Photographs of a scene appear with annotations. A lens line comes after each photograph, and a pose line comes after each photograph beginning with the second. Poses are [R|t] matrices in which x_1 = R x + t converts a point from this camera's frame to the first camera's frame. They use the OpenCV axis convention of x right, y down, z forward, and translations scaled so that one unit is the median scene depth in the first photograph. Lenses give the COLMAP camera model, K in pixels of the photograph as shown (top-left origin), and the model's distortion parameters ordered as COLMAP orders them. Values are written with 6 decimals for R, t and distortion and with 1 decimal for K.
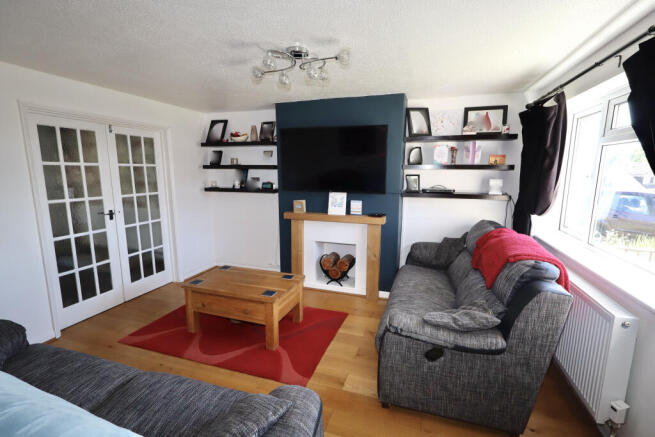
lens RADIAL K [[302.9, 0, 329.2], [0, 302.9, 219.4], [0, 0, 1]] dist [0.002123, 0.000623]
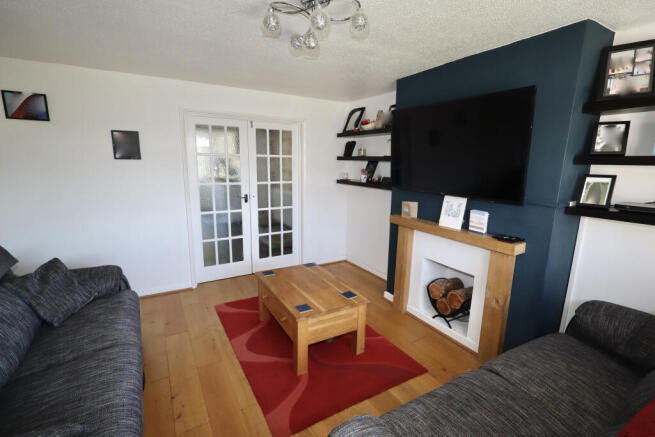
lens RADIAL K [[302.9, 0, 329.2], [0, 302.9, 219.4], [0, 0, 1]] dist [0.002123, 0.000623]
pose [[0.754157, 0.136053, -0.642446, 0.263240], [-0.121030, 0.990341, 0.067653, -0.047960], [0.645445, 0.026734, 0.763339, 0.283816]]
